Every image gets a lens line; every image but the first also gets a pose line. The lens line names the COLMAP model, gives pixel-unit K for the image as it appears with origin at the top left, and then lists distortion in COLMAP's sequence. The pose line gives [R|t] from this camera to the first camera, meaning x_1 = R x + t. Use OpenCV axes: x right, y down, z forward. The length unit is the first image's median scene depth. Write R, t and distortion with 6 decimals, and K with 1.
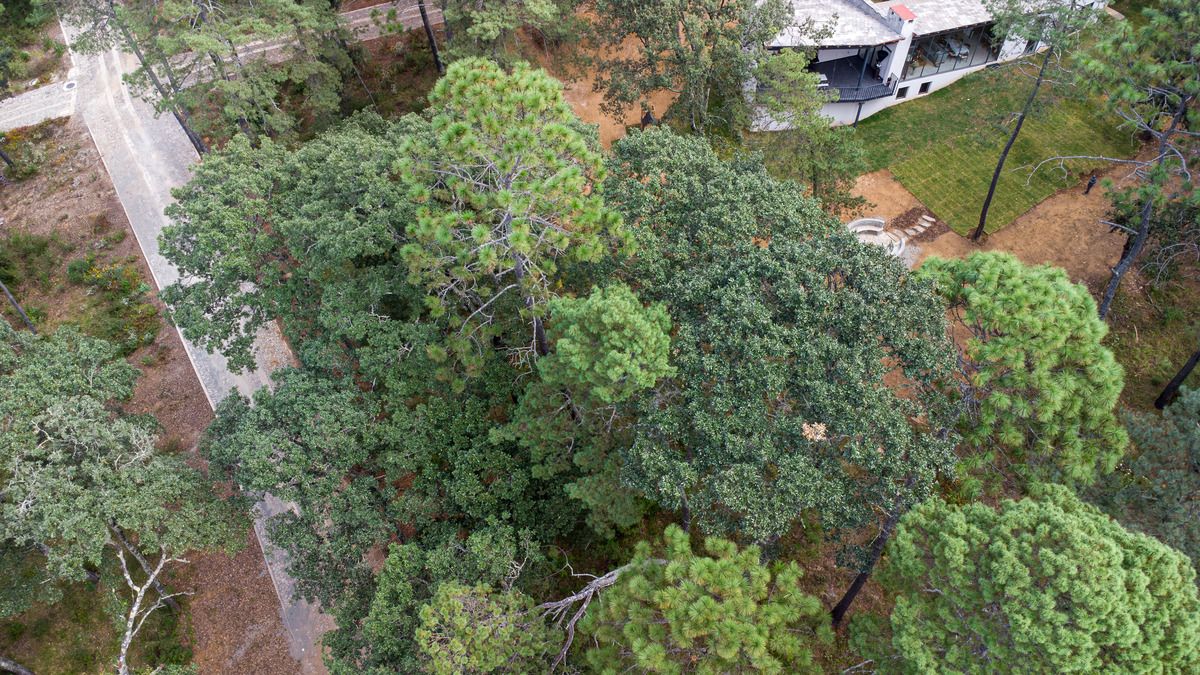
lens RADIAL K [[871.5, 0, 600.0], [0, 871.5, 337.5], [0, 0, 1]] dist [0.039089, -0.054937]
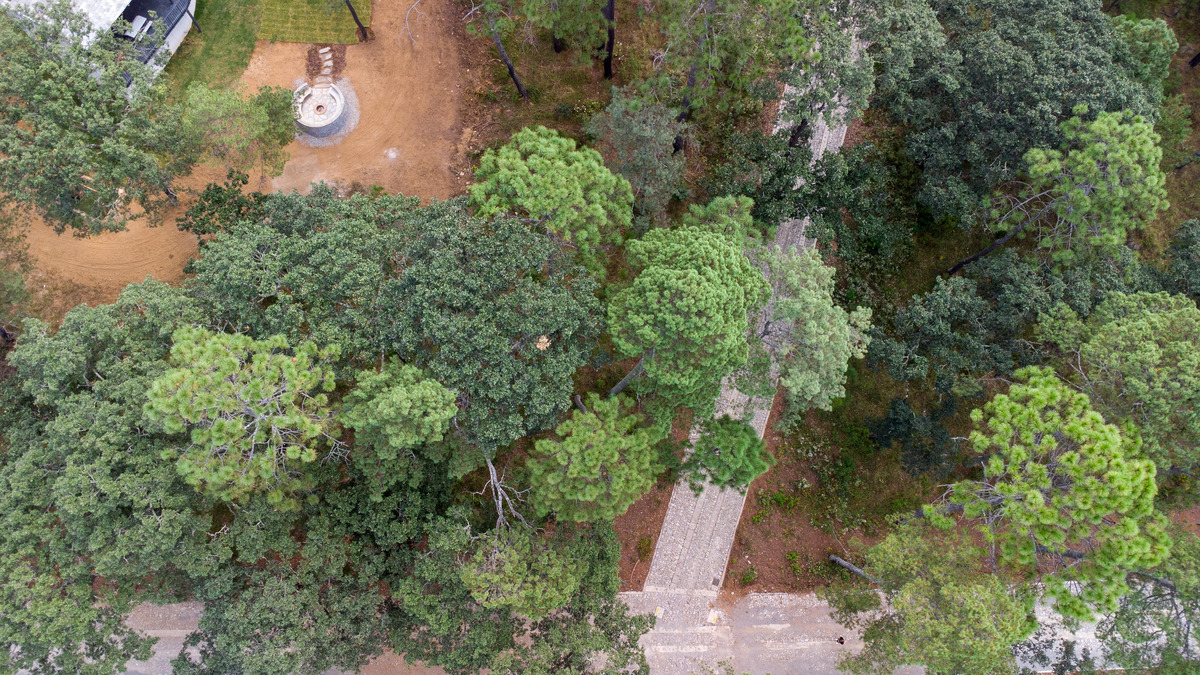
lens RADIAL K [[859.7, 0, 600.0], [0, 859.7, 337.5], [0, 0, 1]] dist [0.047406, -0.064639]
pose [[0.493137, -0.833705, 0.248499, -0.096667], [0.654878, 0.543790, 0.524813, -0.666234], [-0.572670, -0.096068, 0.814137, -0.379605]]
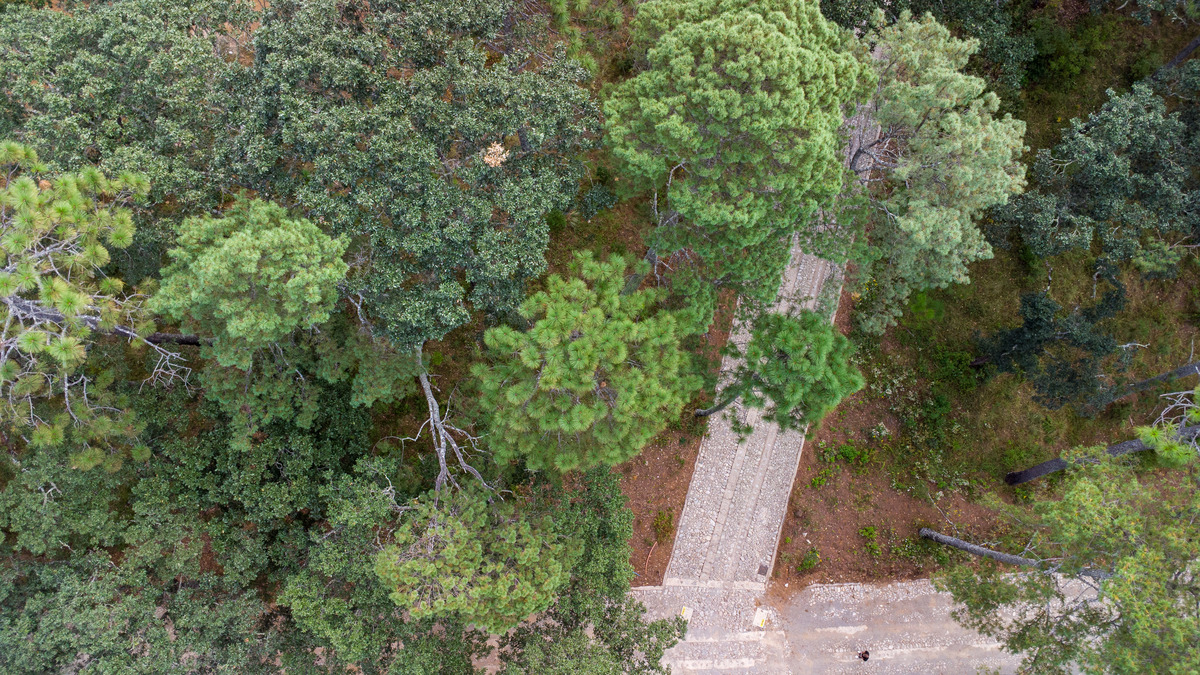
lens RADIAL K [[869.0, 0, 600.0], [0, 869.0, 337.5], [0, 0, 1]] dist [0.042980, -0.063371]
pose [[0.471489, -0.846863, 0.246008, -0.097901], [0.666696, 0.524896, 0.529150, -0.207290], [-0.577247, -0.085476, 0.812084, 0.141770]]
